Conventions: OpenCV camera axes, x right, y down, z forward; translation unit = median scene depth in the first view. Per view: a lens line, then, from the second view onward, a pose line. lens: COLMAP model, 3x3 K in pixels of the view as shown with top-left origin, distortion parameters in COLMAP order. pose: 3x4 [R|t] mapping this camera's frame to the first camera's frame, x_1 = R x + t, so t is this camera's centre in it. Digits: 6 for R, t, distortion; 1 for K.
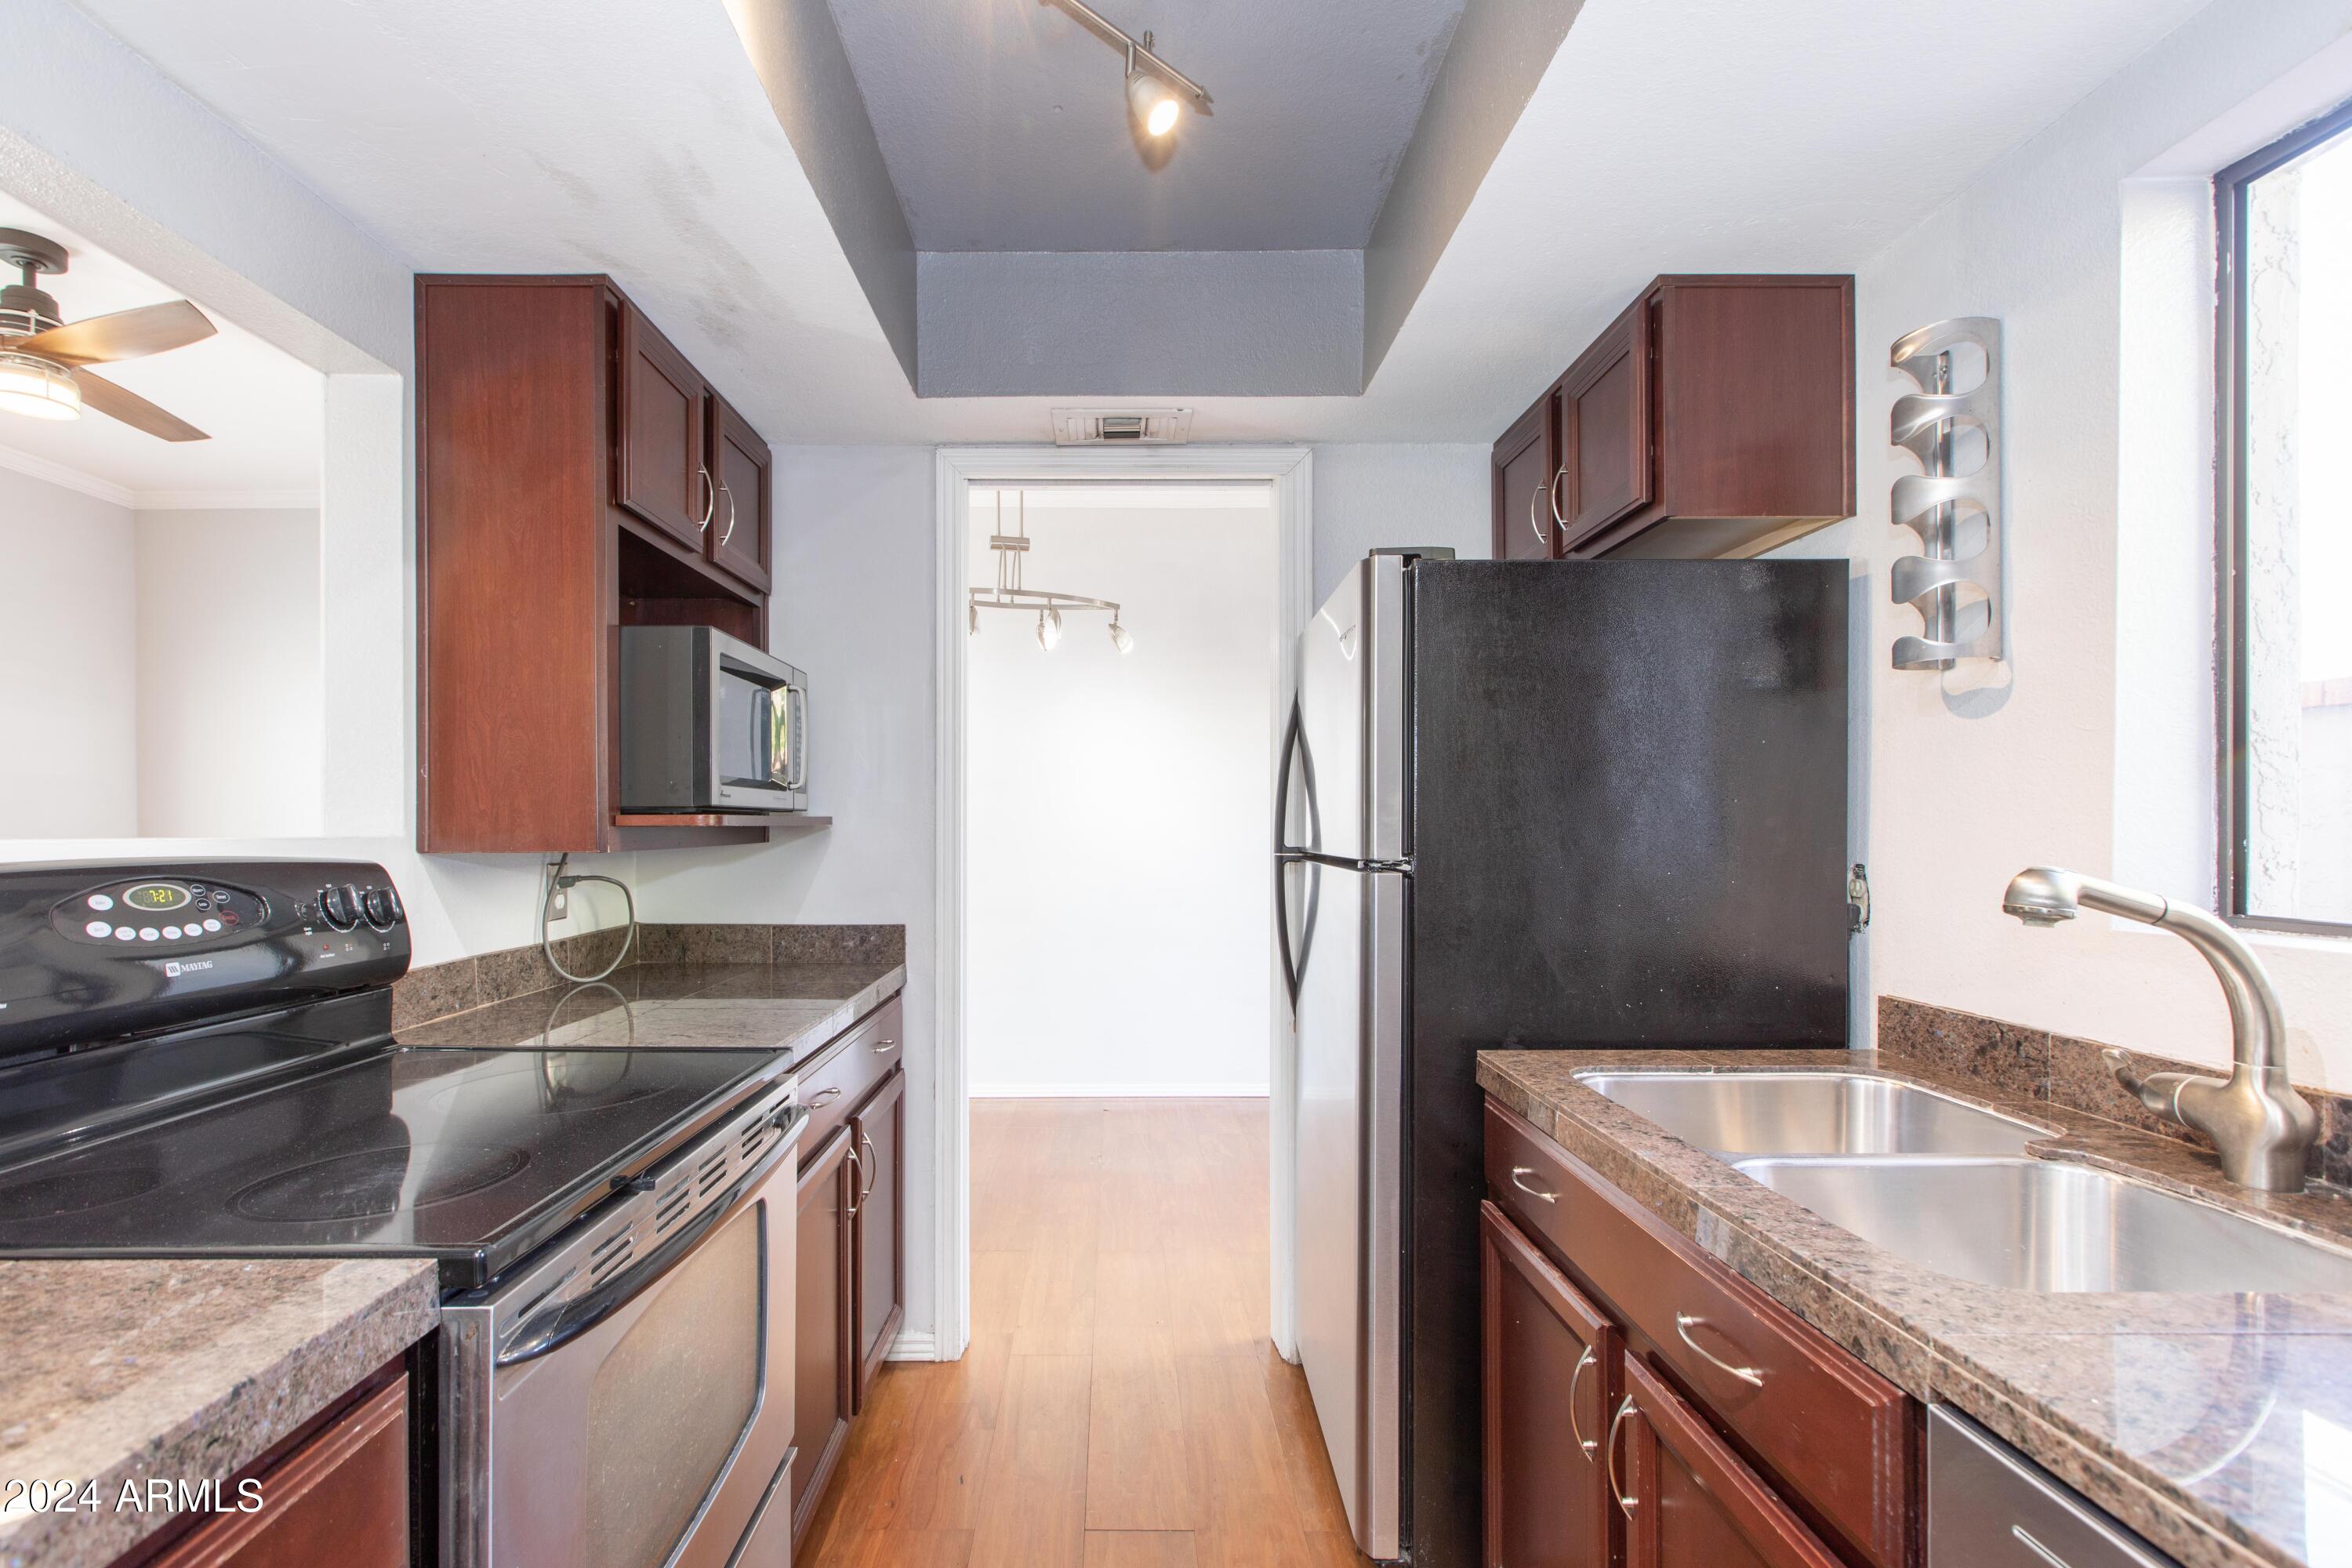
lens RADIAL K [[1080.0, 0, 1130.1], [0, 1080.0, 829.1], [0, 0, 1]] dist [0.002405, 0.000043]
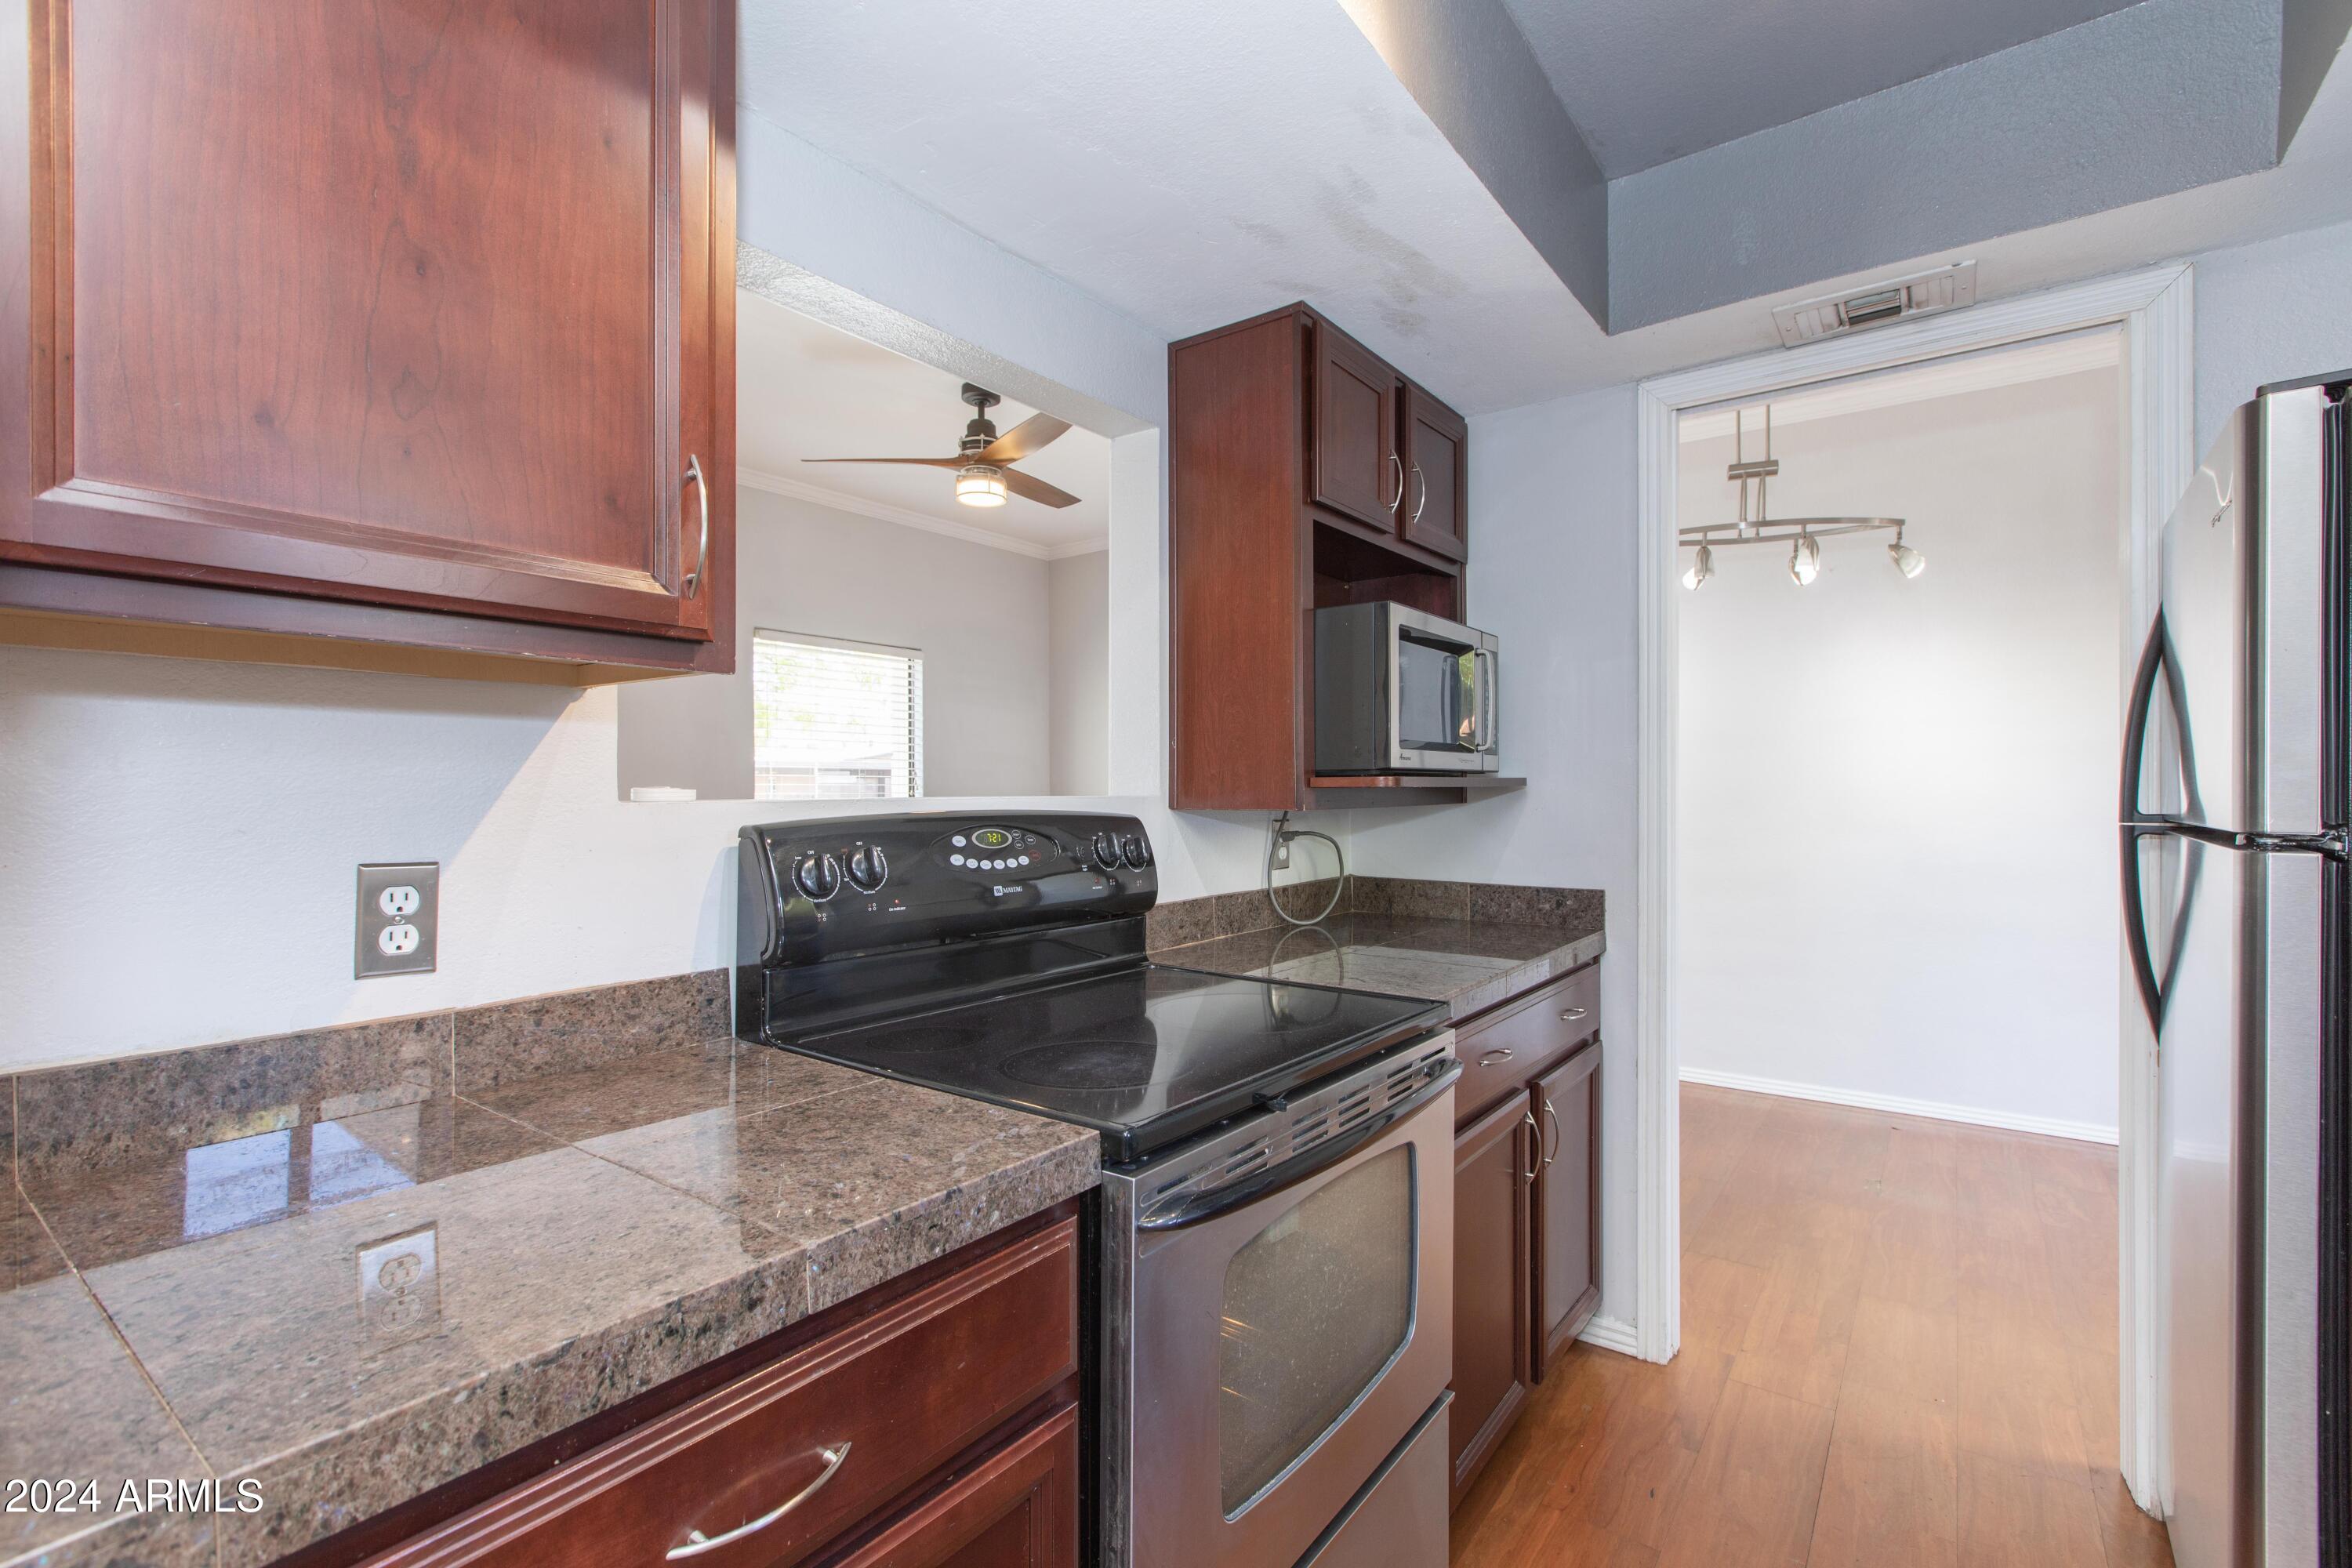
lens RADIAL K [[1059.7, 0, 1172.0], [0, 1059.7, 791.0], [0, 0, 1]] dist [0.001957, -0.000147]
pose [[0.797630, -0.000669, -0.603147, 0.076708], [0.000300, 1.000000, -0.000713, 0.001675], [0.603148, 0.000387, 0.797629, 0.032059]]
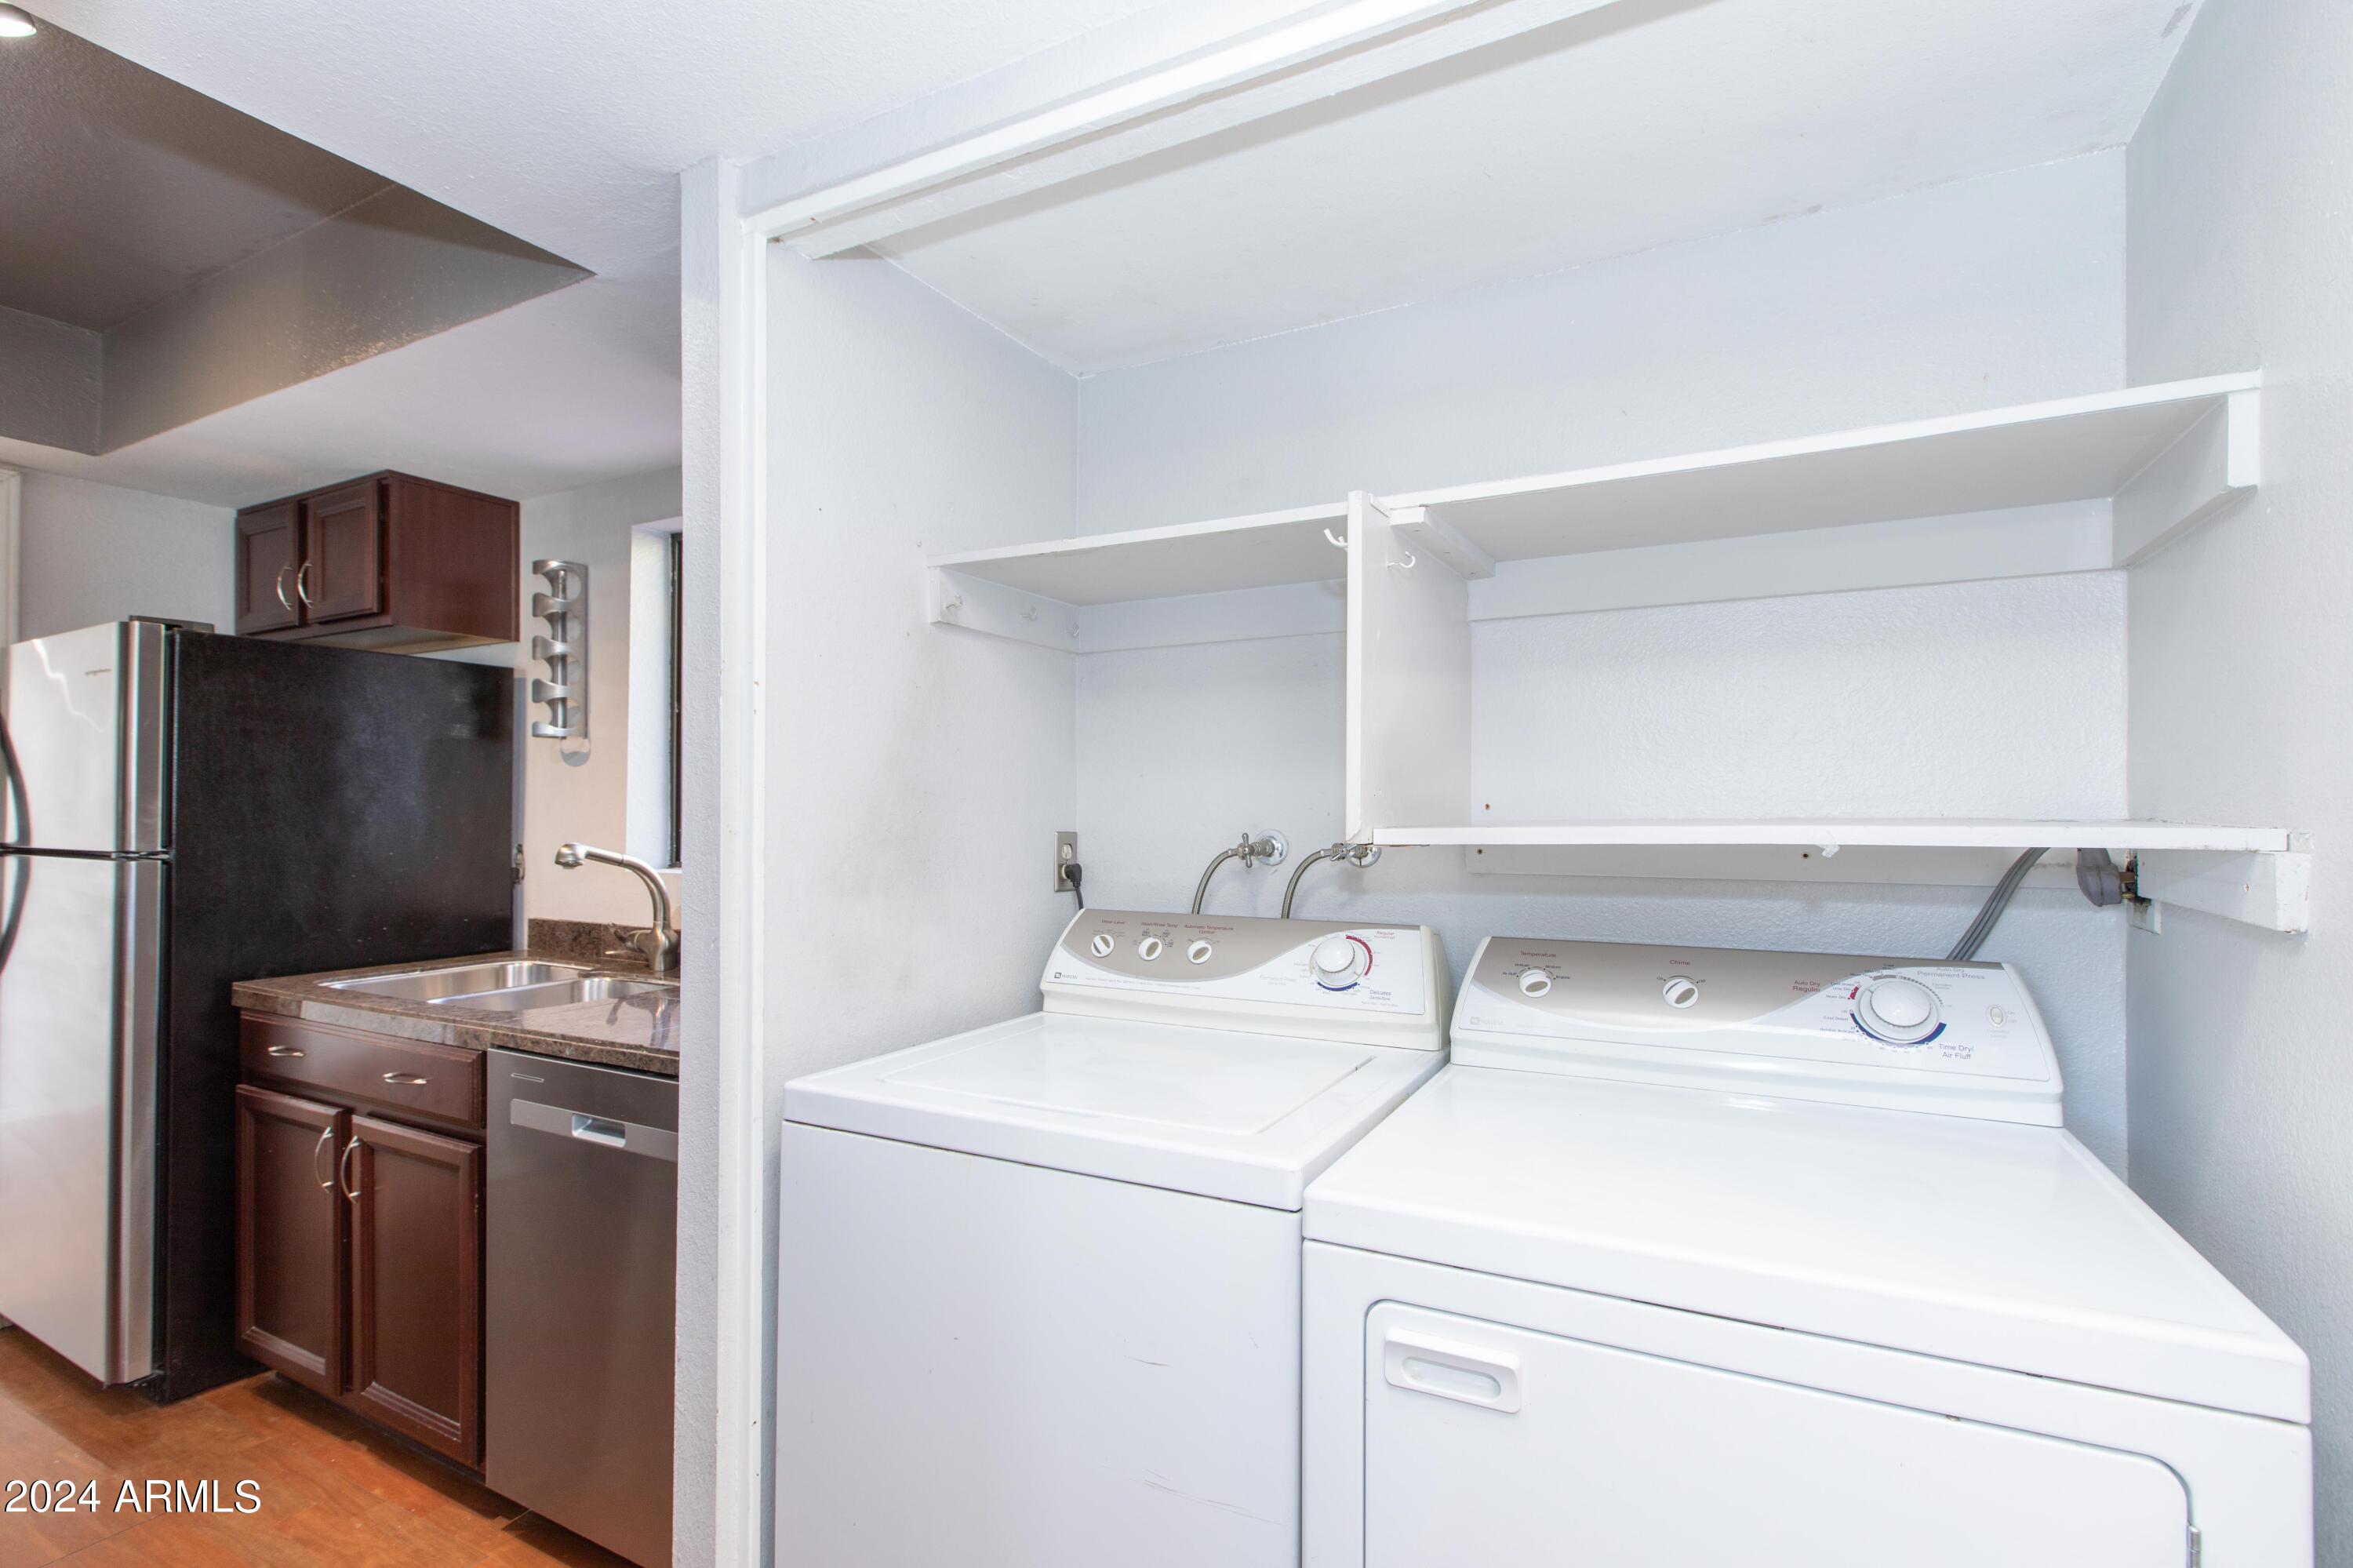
lens RADIAL K [[1069.0, 0, 1253.9], [0, 1069.0, 798.2], [0, 0, 1]] dist [0.002093, 0.000079]
pose [[0.436018, 0.010794, 0.899873, -0.353719], [-0.000802, 0.999932, -0.011606, -0.022237], [-0.899938, 0.004339, 0.435997, -0.802882]]
